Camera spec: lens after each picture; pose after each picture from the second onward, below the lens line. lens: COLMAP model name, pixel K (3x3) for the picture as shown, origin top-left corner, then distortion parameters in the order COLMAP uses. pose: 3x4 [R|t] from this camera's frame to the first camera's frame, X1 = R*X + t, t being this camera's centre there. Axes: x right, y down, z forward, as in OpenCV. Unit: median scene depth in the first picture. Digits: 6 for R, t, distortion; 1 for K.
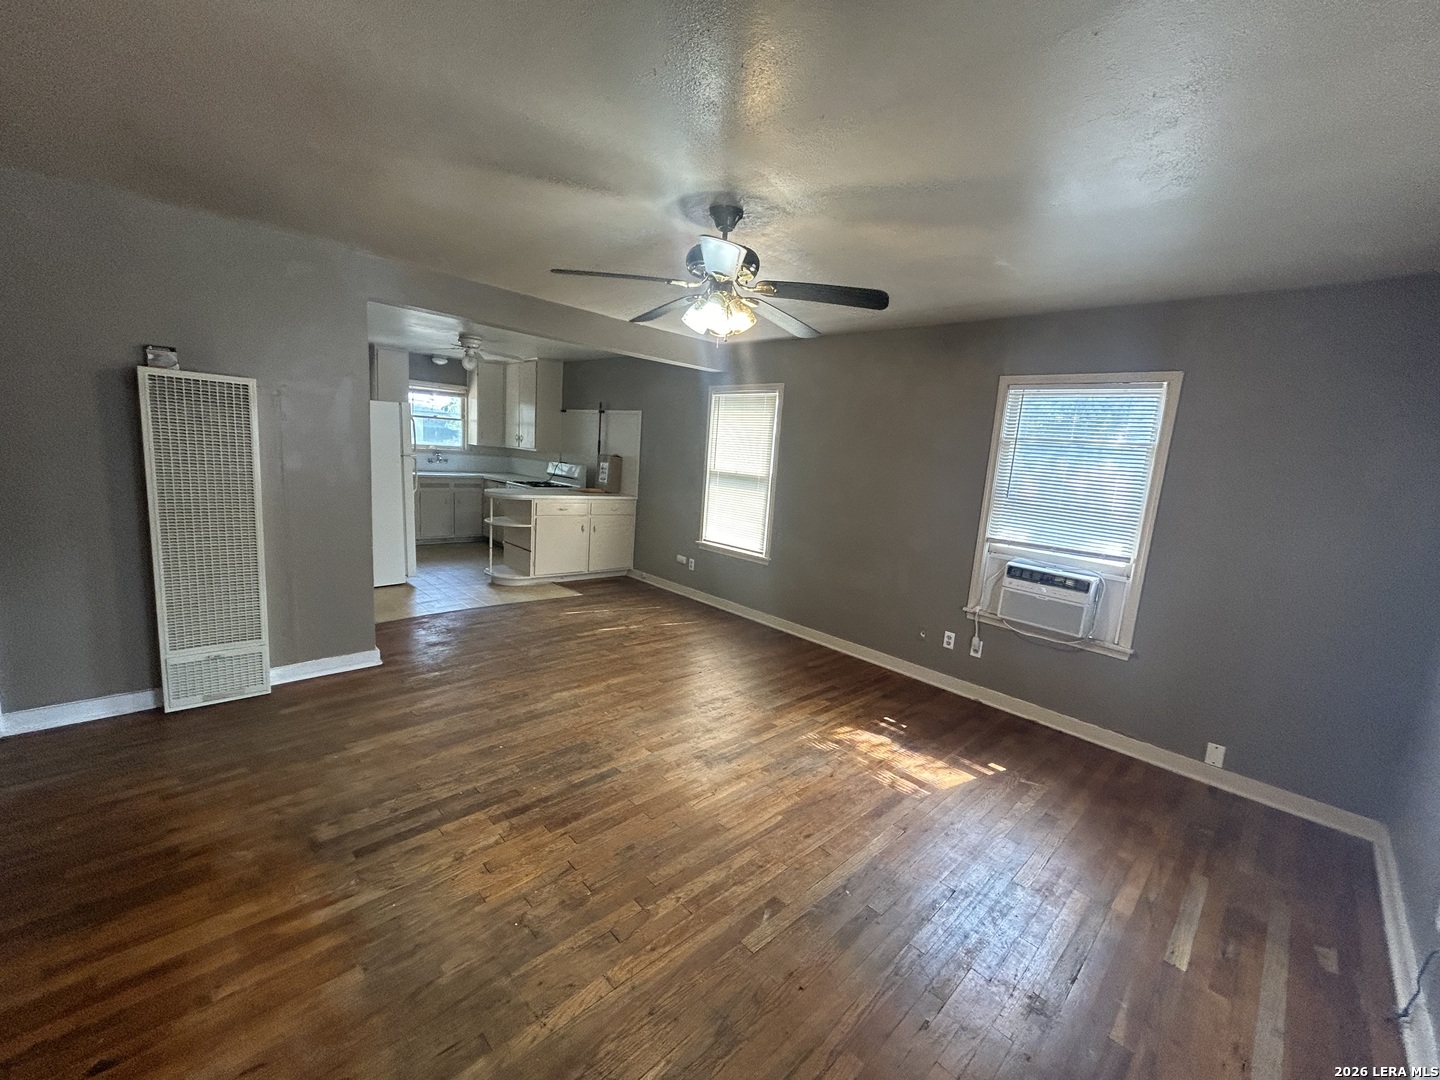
lens RADIAL K [[582.0, 0, 716.9], [0, 582.0, 541.4], [0, 0, 1]] dist [-0.001024, -0.000021]
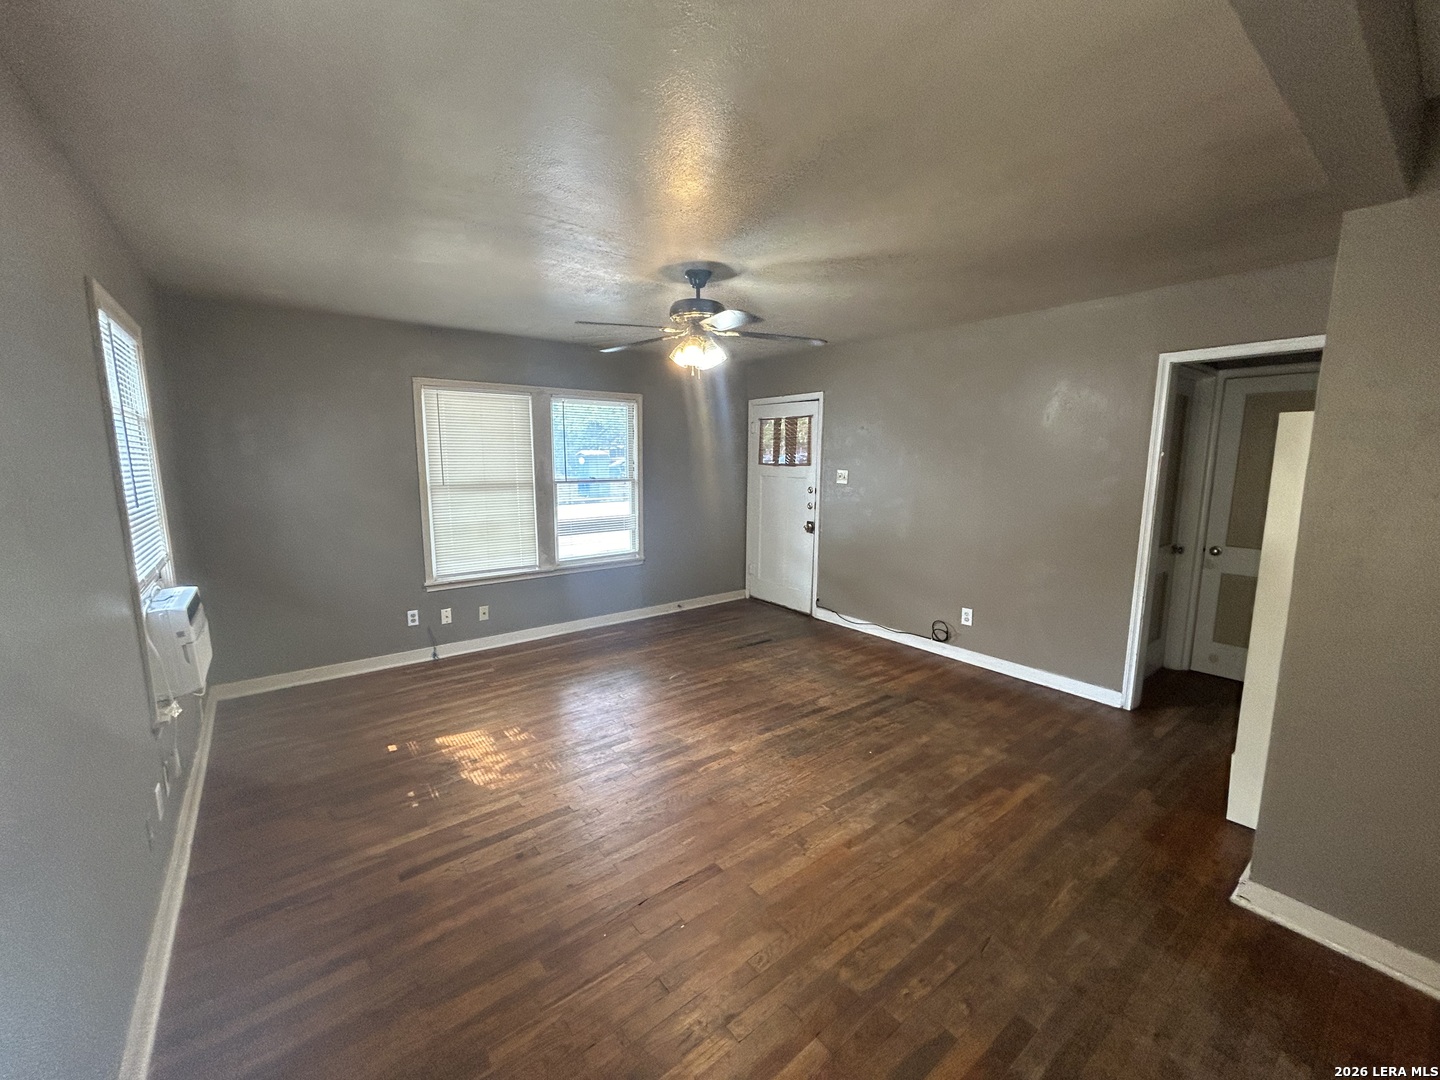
lens RADIAL K [[582.0, 0, 716.9], [0, 582.0, 541.4], [0, 0, 1]] dist [-0.001024, -0.000021]
pose [[-0.991478, -0.088961, 0.095171, -0.143913], [-0.054947, 0.947944, 0.313662, -0.297133], [-0.118120, 0.305759, -0.944753, 1.725184]]
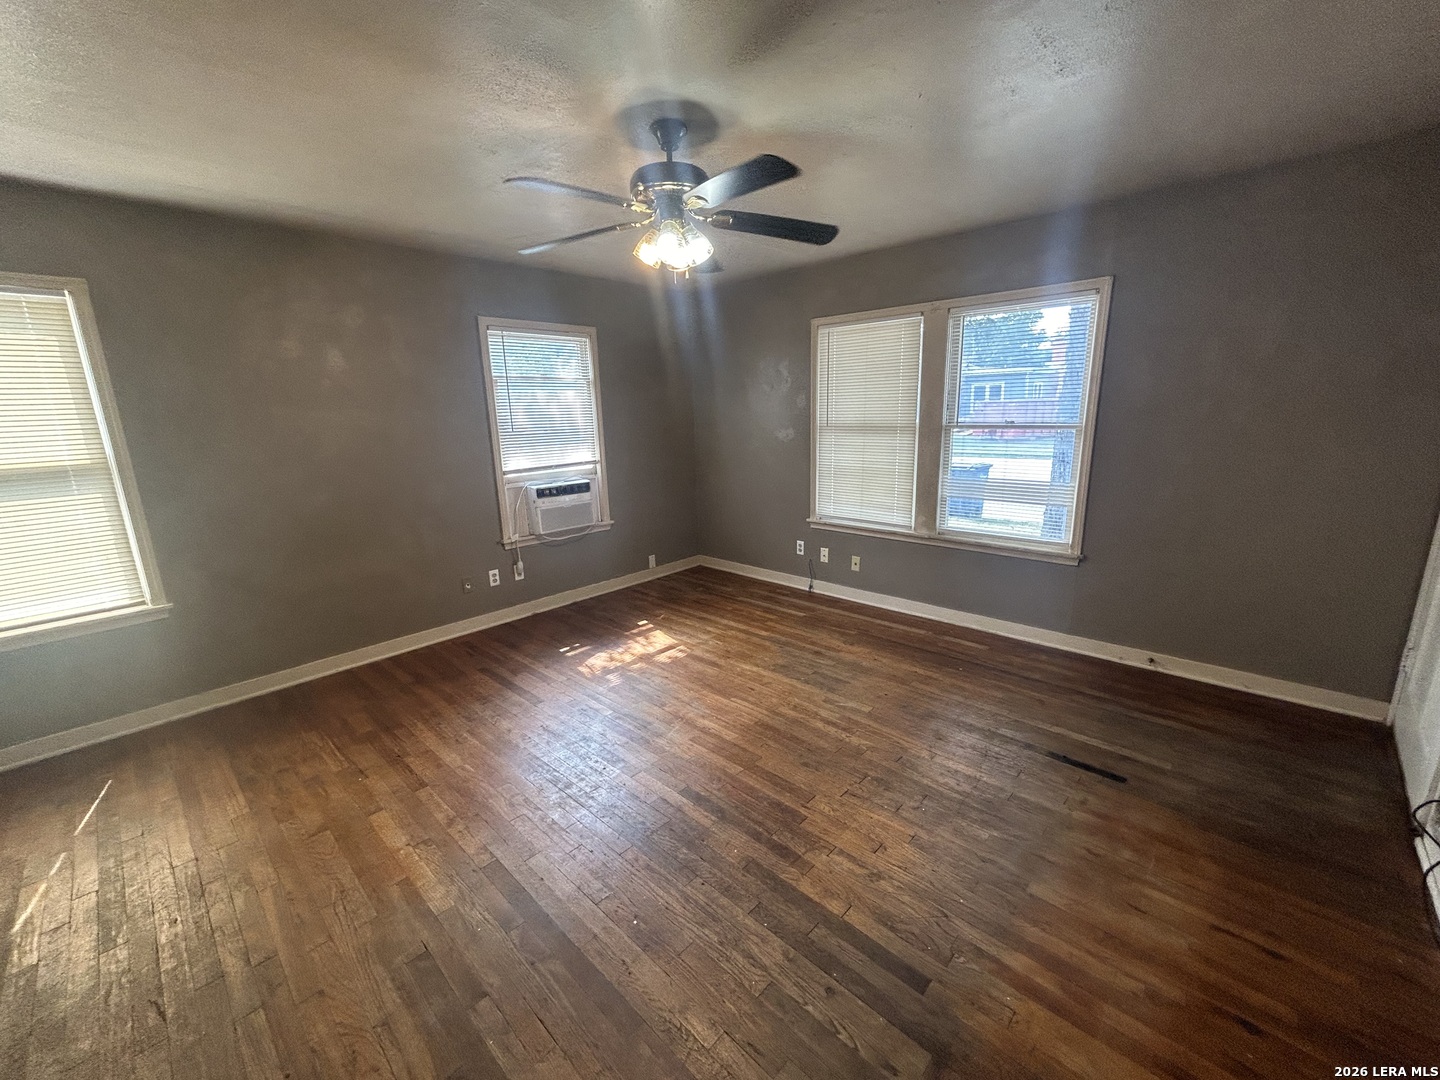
lens RADIAL K [[582.0, 0, 716.9], [0, 582.0, 541.4], [0, 0, 1]] dist [-0.001024, -0.000021]
pose [[-0.047086, -0.295401, 0.954212, -0.746434], [0.186944, 0.935787, 0.298921, -0.159934], [-0.981242, 0.192459, 0.011161, 0.749967]]
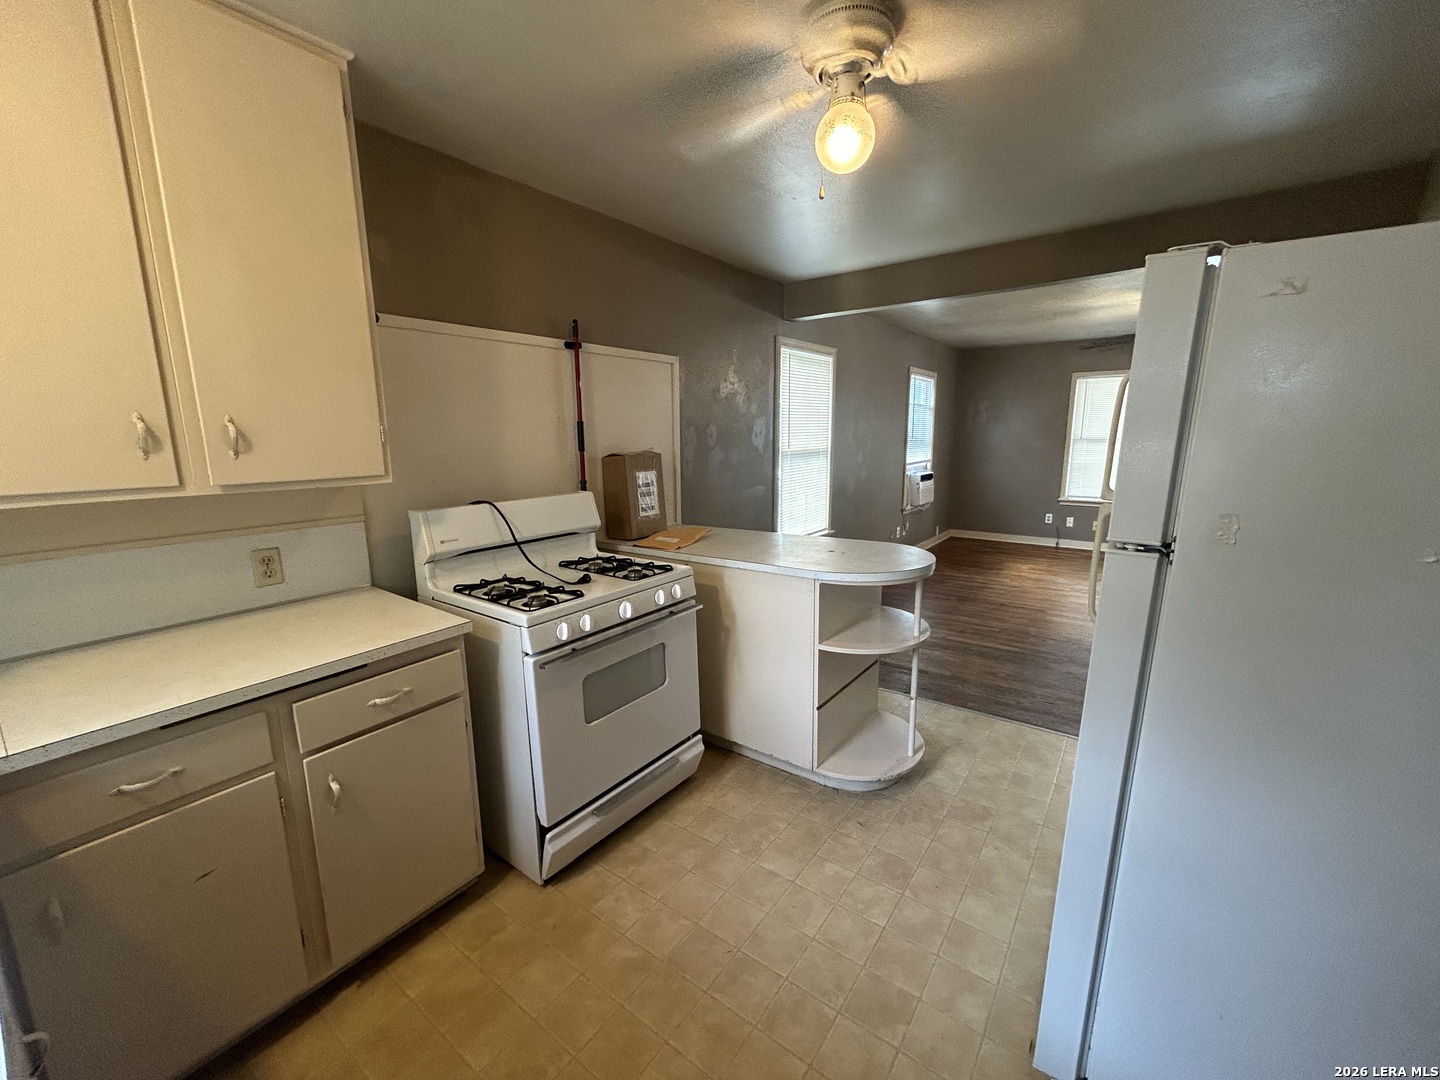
lens RADIAL K [[582.0, 0, 716.9], [0, 582.0, 541.4], [0, 0, 1]] dist [-0.001024, -0.000021]
pose [[-0.165282, -0.247099, 0.954790, -1.331961], [0.162184, 0.948116, 0.273446, -0.413102], [-0.972820, 0.200047, -0.116631, 2.134587]]
